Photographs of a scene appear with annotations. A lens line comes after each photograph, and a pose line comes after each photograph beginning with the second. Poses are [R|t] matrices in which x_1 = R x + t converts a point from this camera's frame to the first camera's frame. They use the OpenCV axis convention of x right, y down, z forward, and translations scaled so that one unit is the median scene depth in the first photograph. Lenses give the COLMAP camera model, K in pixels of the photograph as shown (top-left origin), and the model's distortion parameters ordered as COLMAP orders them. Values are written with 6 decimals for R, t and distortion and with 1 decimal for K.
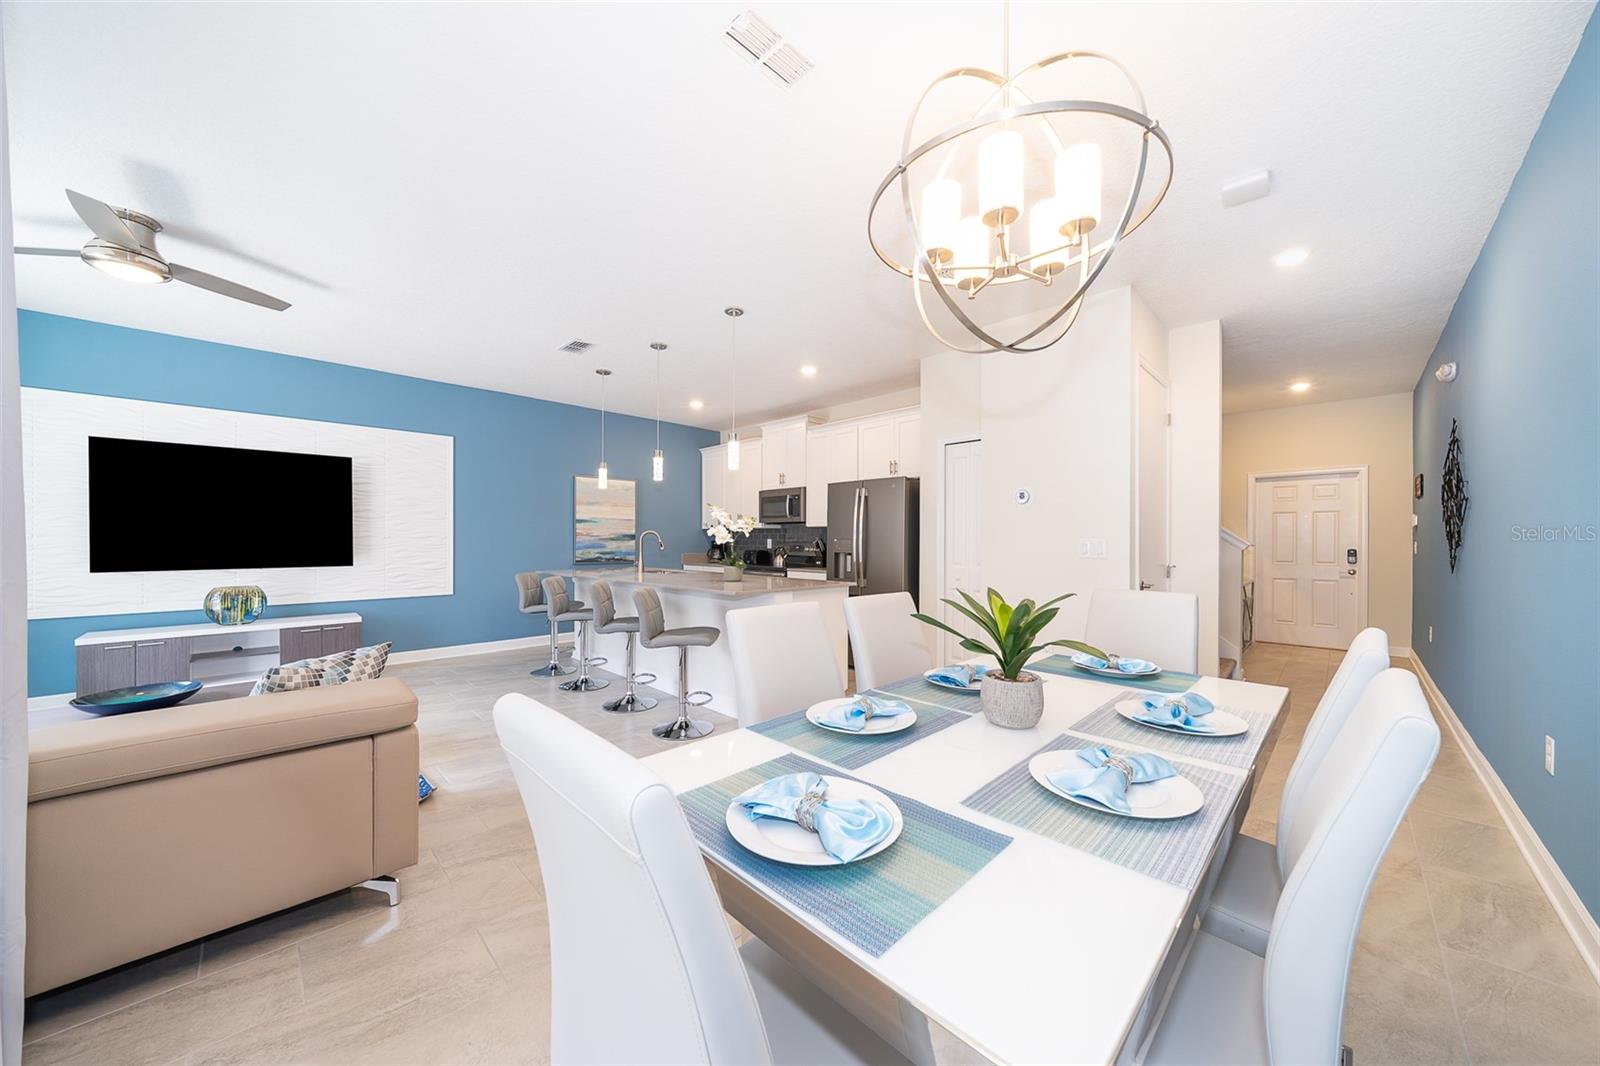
lens RADIAL K [[546.2, 0, 792.0], [0, 546.2, 537.0], [0, 0, 1]] dist [-0.001403, -0.000167]
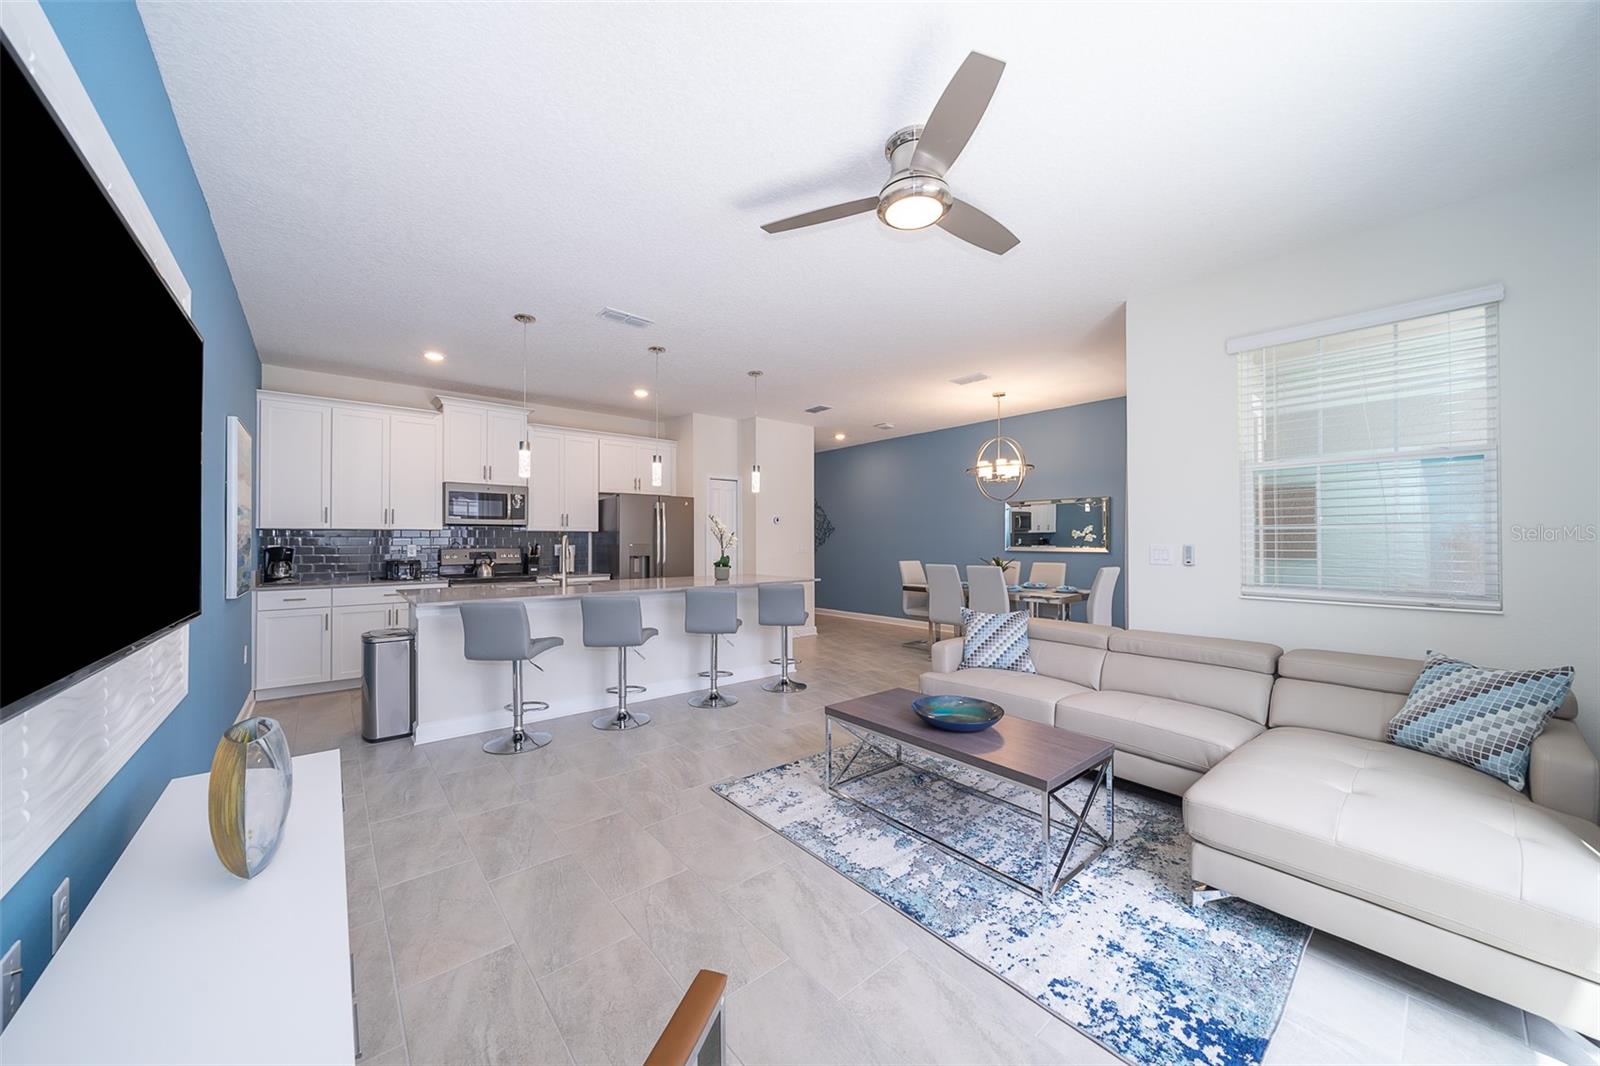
lens RADIAL K [[546.2, 0, 804.1], [0, 546.2, 534.3], [0, 0, 1]] dist [-0.001403, -0.000167]
pose [[0.056689, 0.006894, 0.998368, -0.841264], [-0.004727, 0.999967, -0.006636, -0.007632], [-0.998381, -0.004343, 0.056720, 0.470578]]
